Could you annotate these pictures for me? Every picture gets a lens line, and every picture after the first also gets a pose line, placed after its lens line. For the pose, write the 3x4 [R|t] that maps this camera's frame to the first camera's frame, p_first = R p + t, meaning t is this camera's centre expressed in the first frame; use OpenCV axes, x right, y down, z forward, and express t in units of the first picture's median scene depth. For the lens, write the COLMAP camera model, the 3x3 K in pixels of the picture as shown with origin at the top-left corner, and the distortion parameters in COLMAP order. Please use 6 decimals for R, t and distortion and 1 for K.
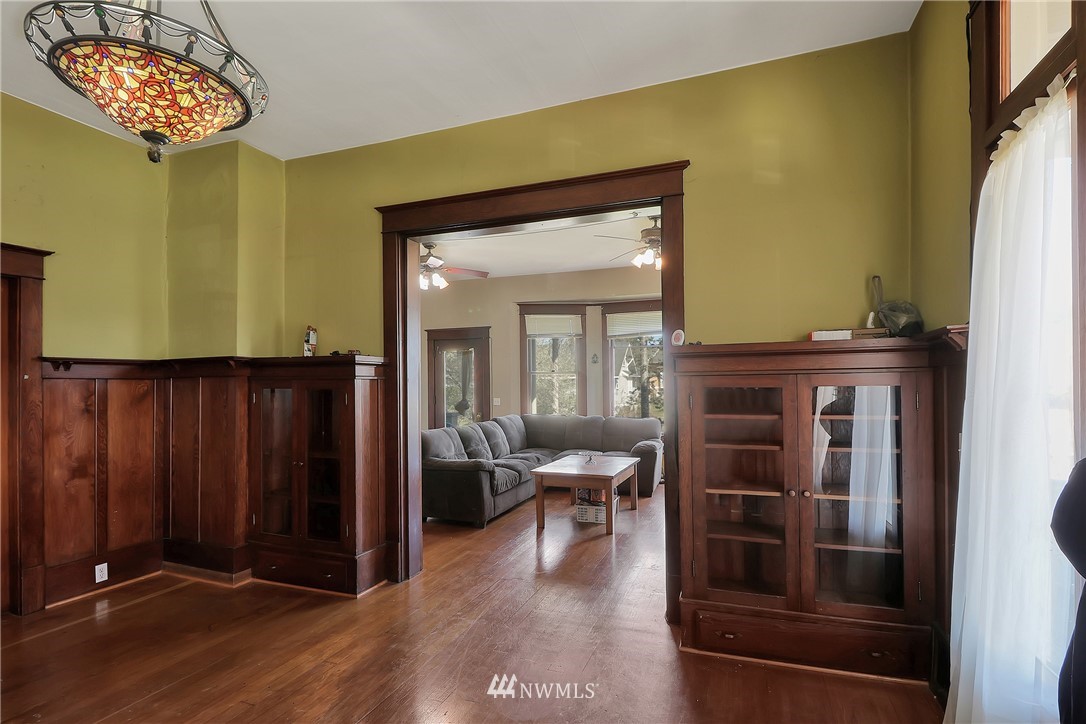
lens RADIAL K [[526.9, 0, 546.6], [0, 526.9, 390.9], [0, 0, 1]] dist [-0.001699, -0.012926]
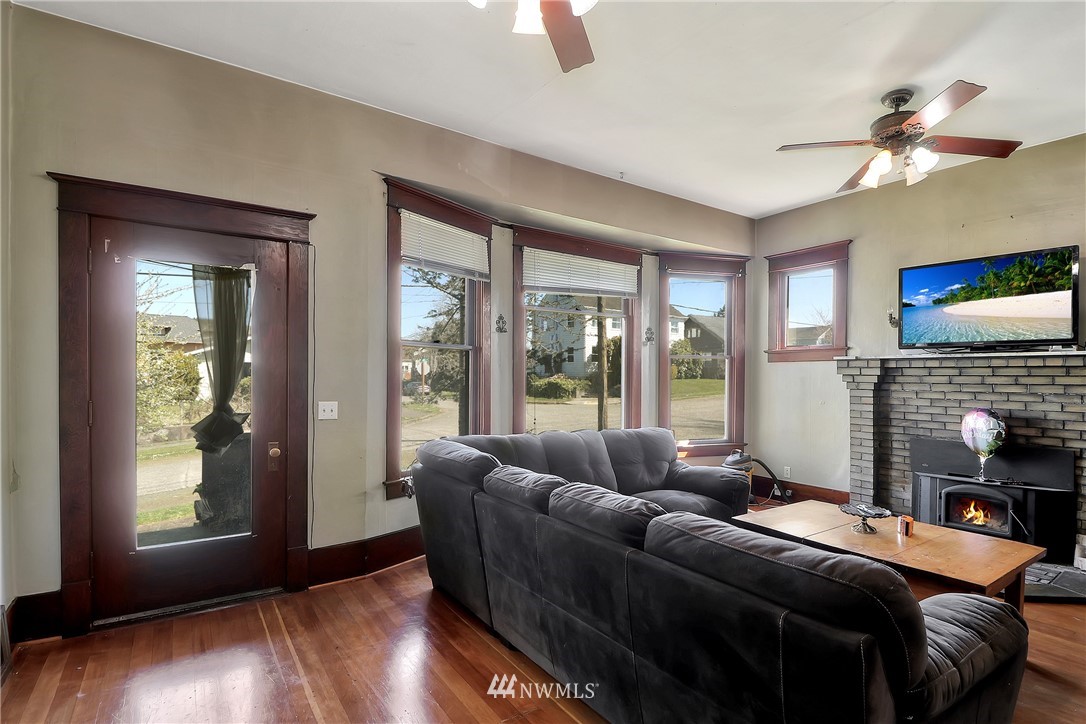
lens RADIAL K [[526.9, 0, 546.6], [0, 526.9, 390.9], [0, 0, 1]] dist [-0.001699, -0.012926]
pose [[0.563633, -0.016877, 0.825853, -0.336889], [-0.015807, 0.999388, 0.031212, -0.009440], [-0.825874, -0.030646, 0.563021, 0.650523]]
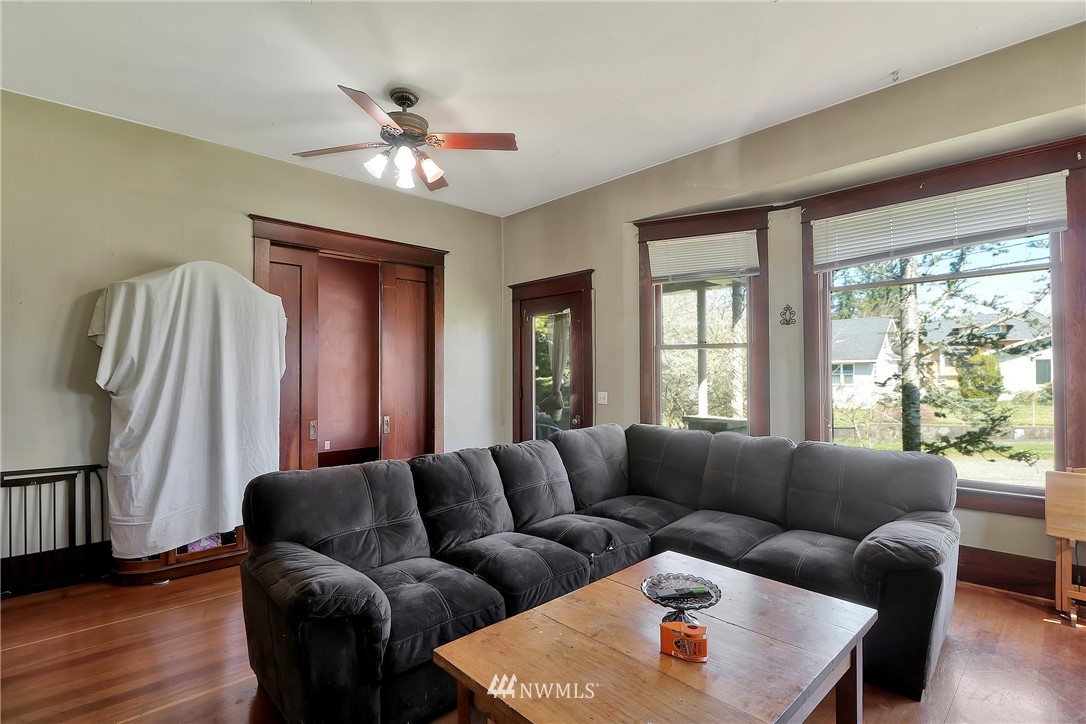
lens RADIAL K [[517.5, 0, 546.5], [0, 517.5, 375.6], [0, 0, 1]] dist [-0.003070, -0.013136]
pose [[0.904708, 0.002129, -0.426028, 0.093981], [-0.003941, 0.999987, -0.003372, -0.002203], [0.426015, 0.004730, 0.904704, 0.466601]]
